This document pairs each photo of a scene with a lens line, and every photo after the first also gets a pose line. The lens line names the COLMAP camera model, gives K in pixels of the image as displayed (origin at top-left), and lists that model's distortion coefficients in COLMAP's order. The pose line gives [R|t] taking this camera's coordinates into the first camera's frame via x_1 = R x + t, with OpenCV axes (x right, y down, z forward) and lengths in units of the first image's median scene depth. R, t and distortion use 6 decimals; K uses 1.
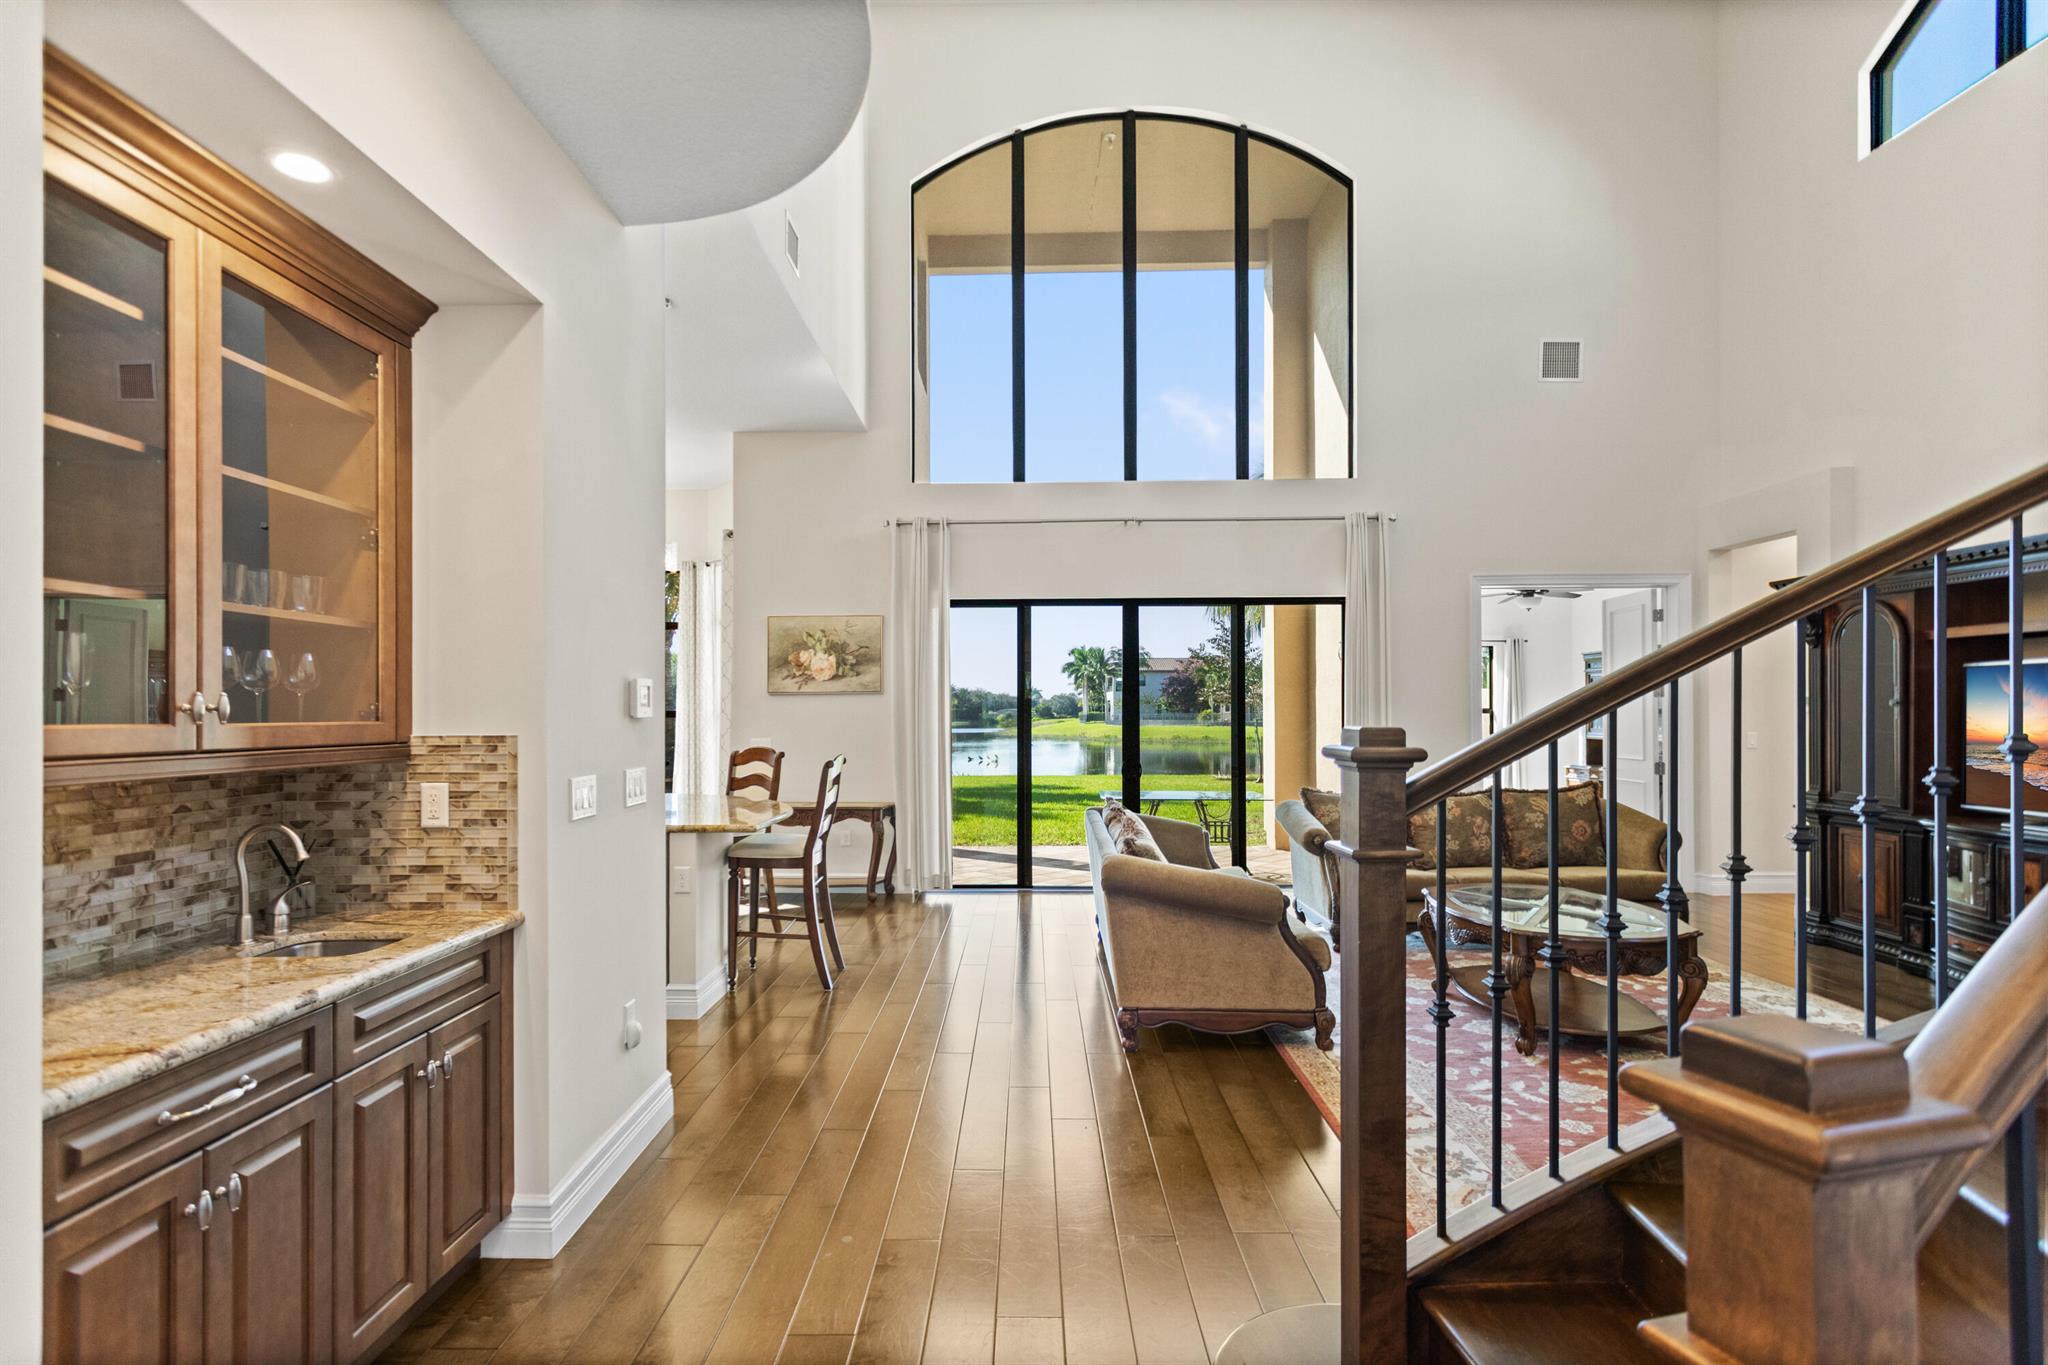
lens RADIAL K [[980.5, 0, 1011.0], [0, 980.5, 704.0], [0, 0, 1]] dist [0.003510, 0.001205]
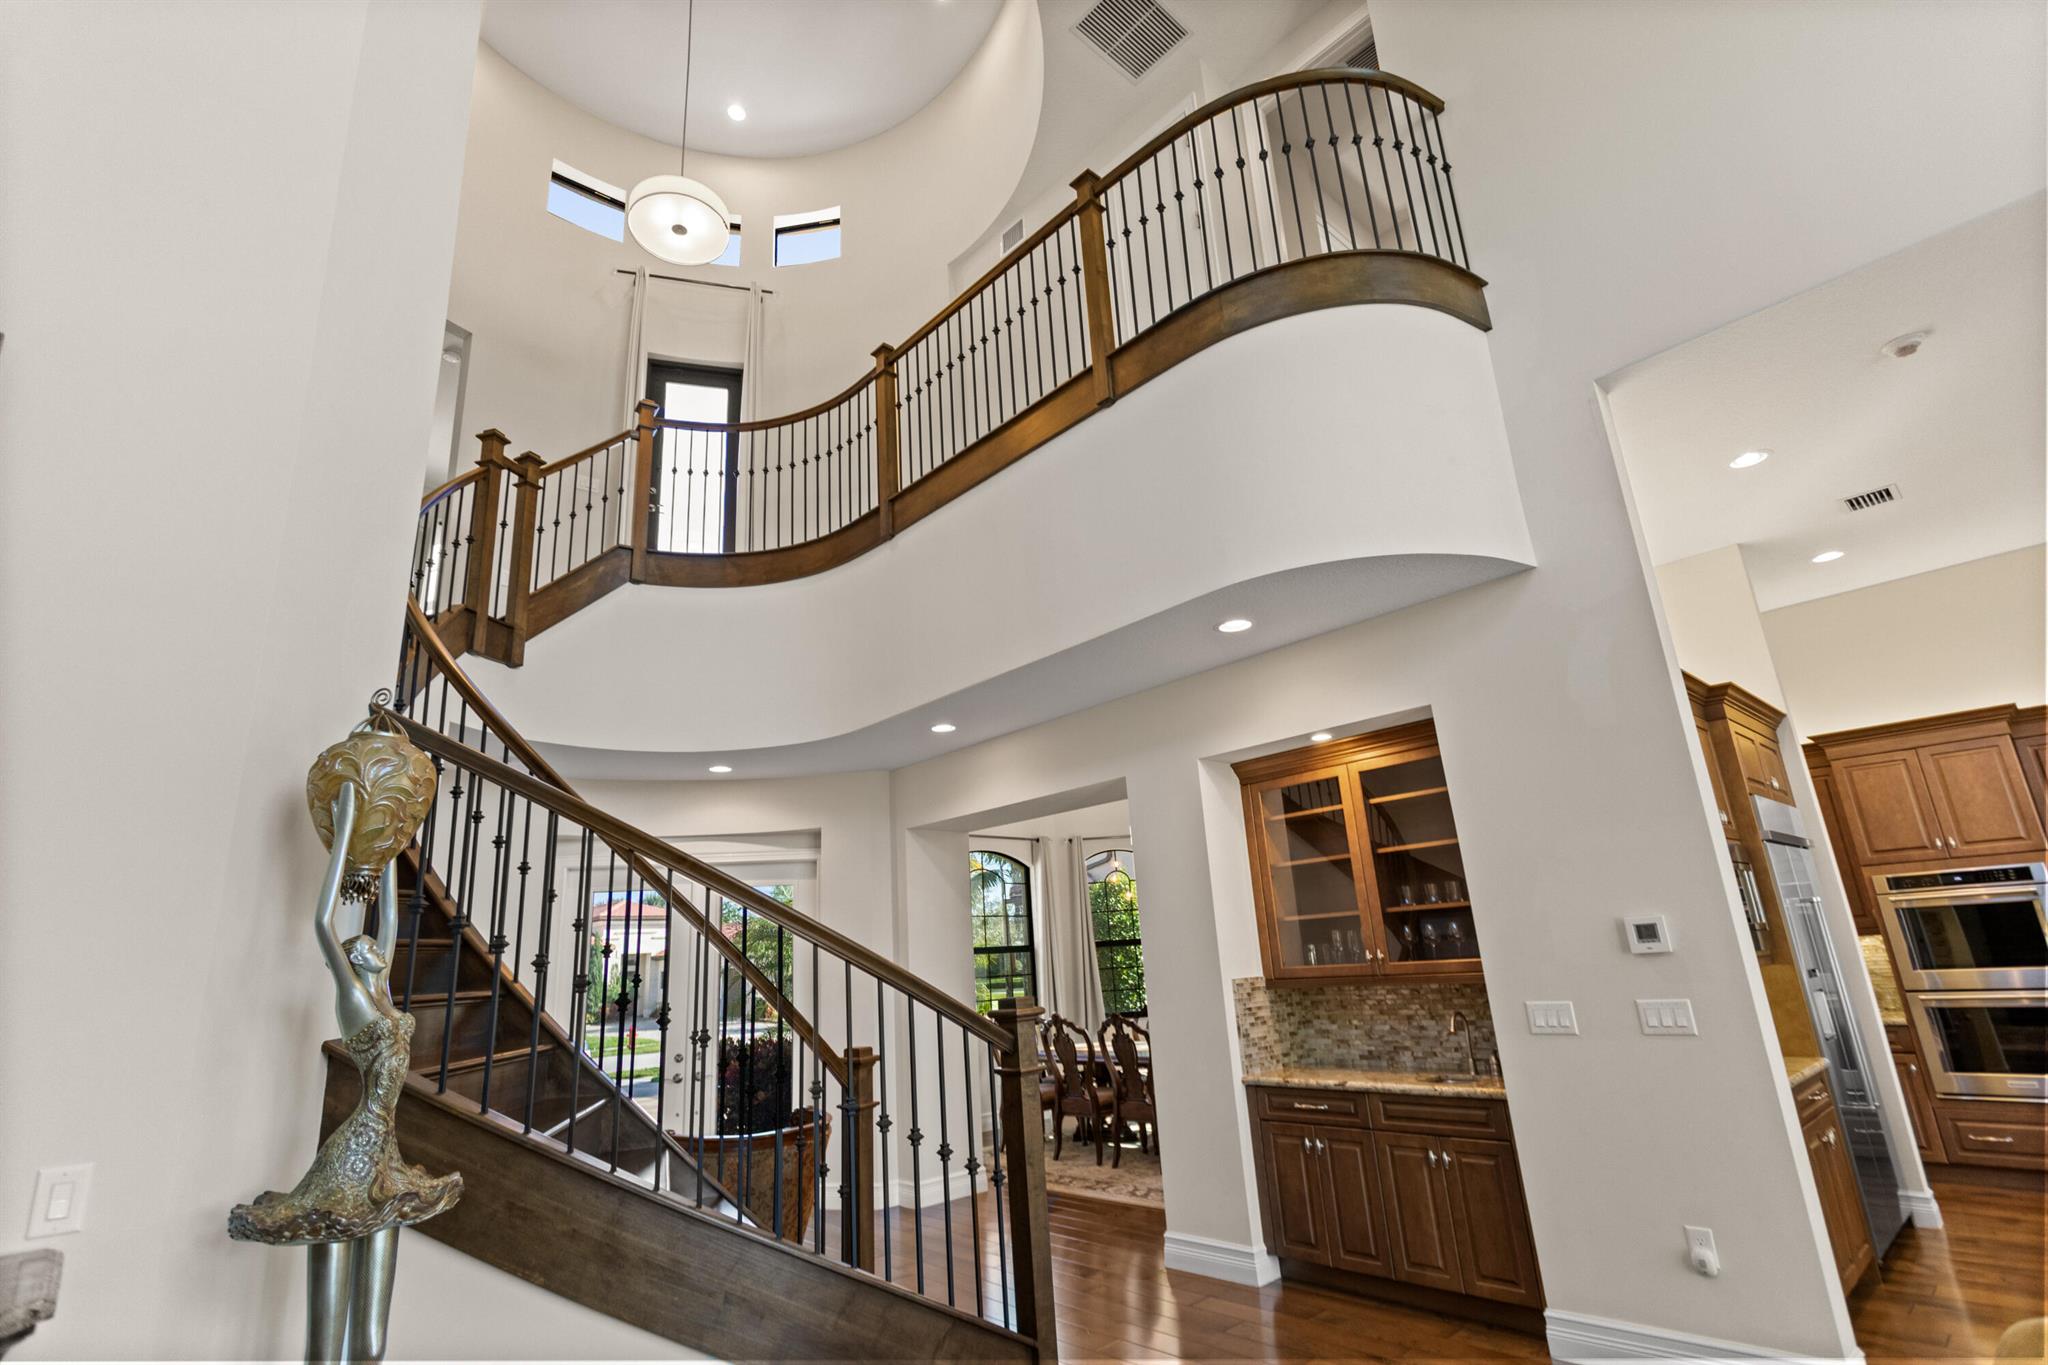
lens RADIAL K [[964.5, 0, 1015.6], [0, 964.5, 690.7], [0, 0, 1]] dist [0.004754, 0.001292]
pose [[-0.726711, -0.140617, -0.672397, 0.473914], [0.068496, 0.959114, -0.274607, -0.010233], [0.683520, -0.245617, -0.687367, 0.678446]]
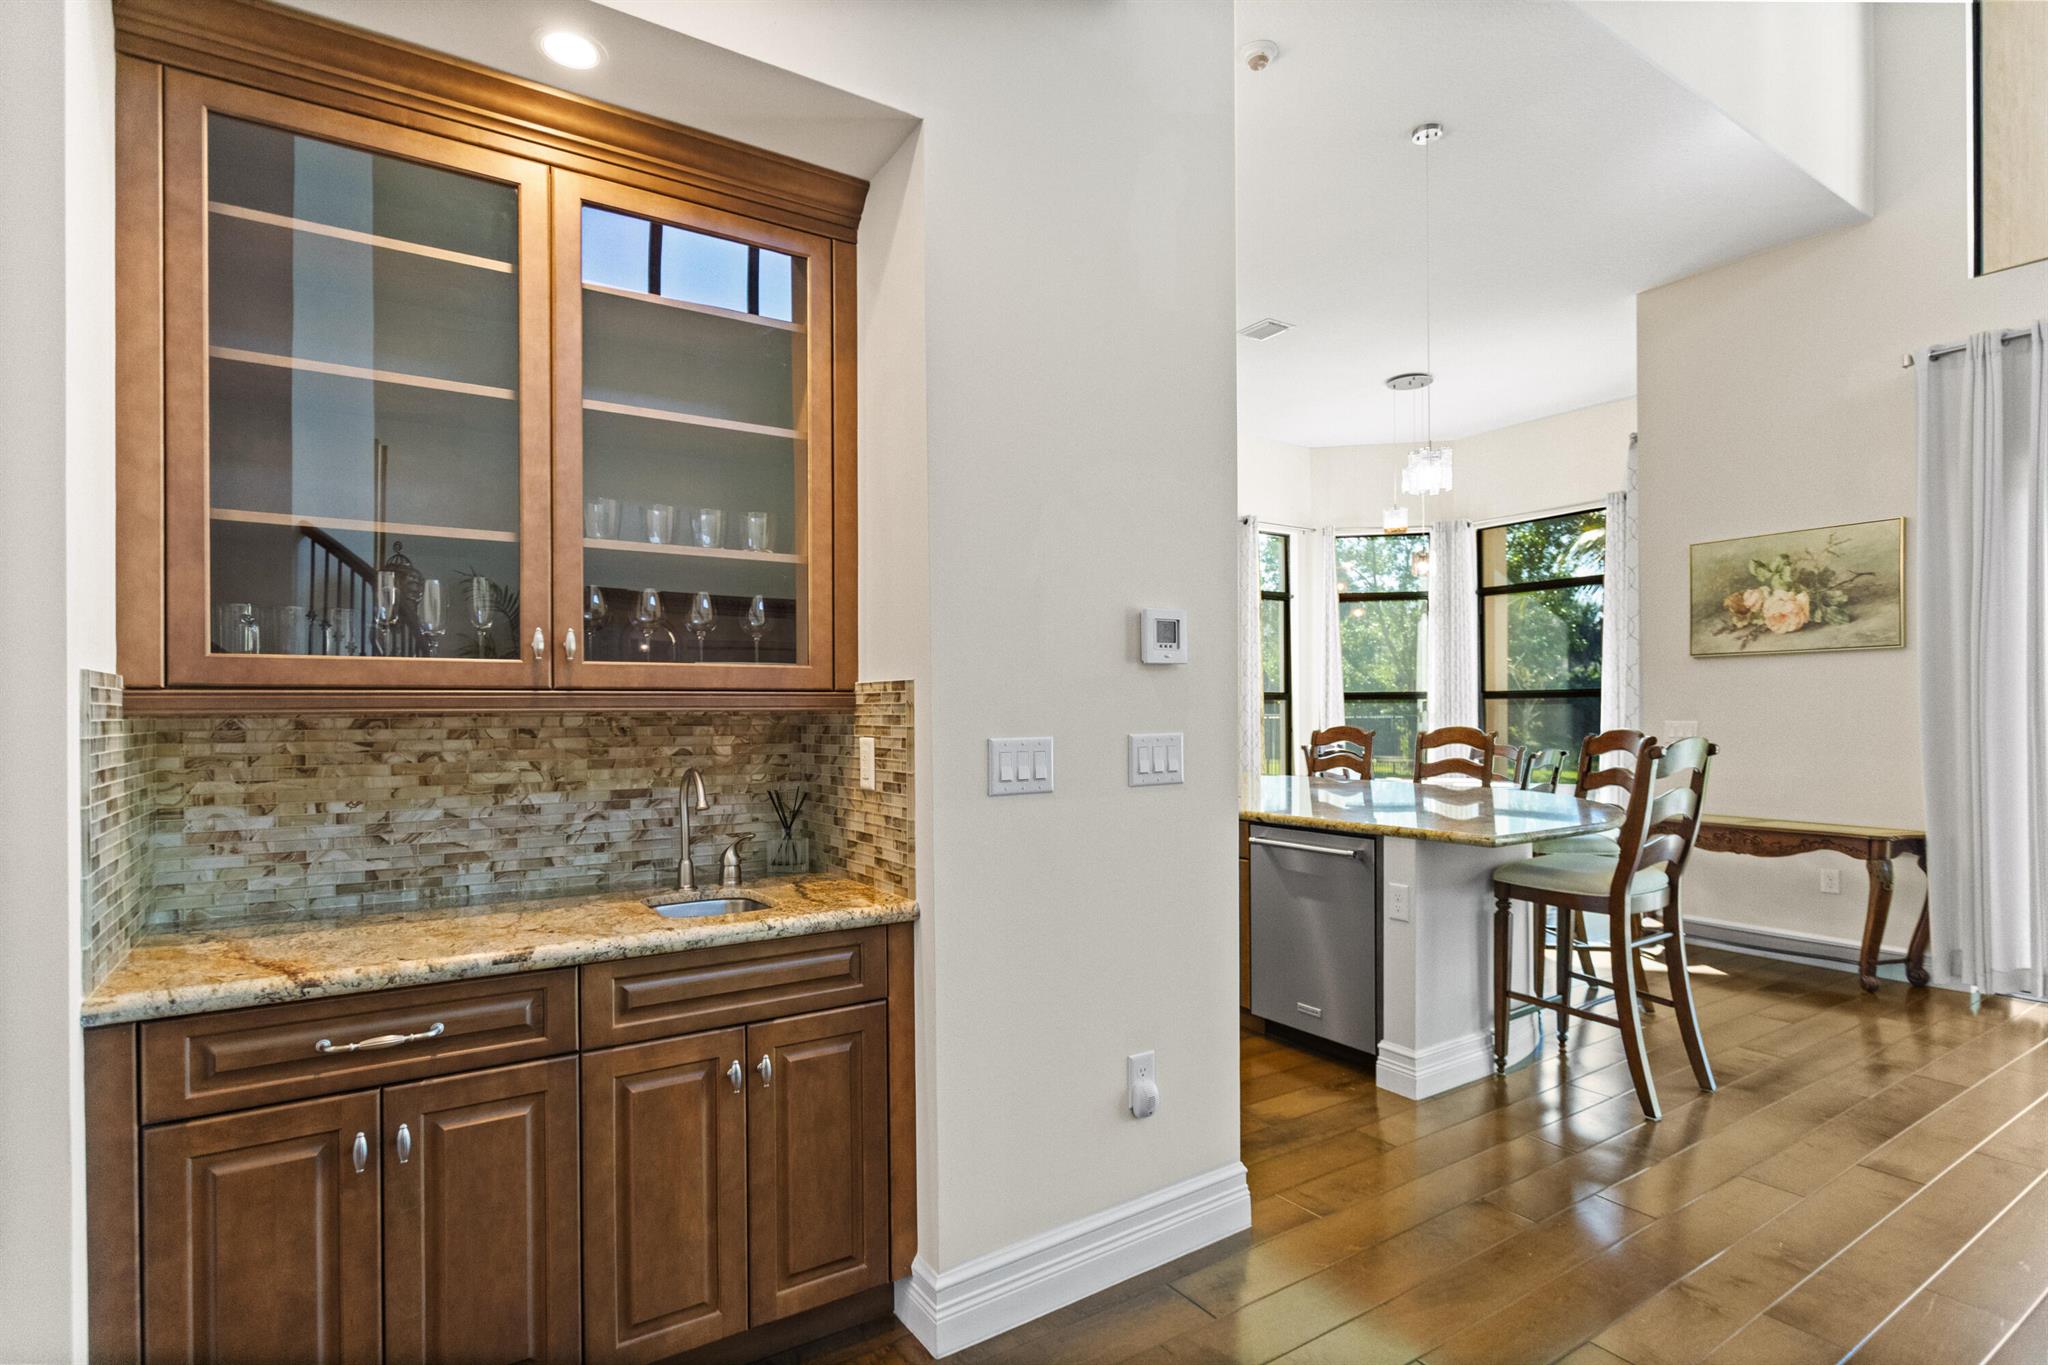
lens RADIAL K [[1015.9, 0, 1011.4], [0, 1015.9, 710.8], [0, 0, 1]] dist [-0.001915, 0.000455]
pose [[0.563797, 0.002082, -0.825910, 0.090453], [0.009659, 0.999912, 0.009114, 0.020451], [0.825857, -0.013116, 0.563728, 0.247575]]
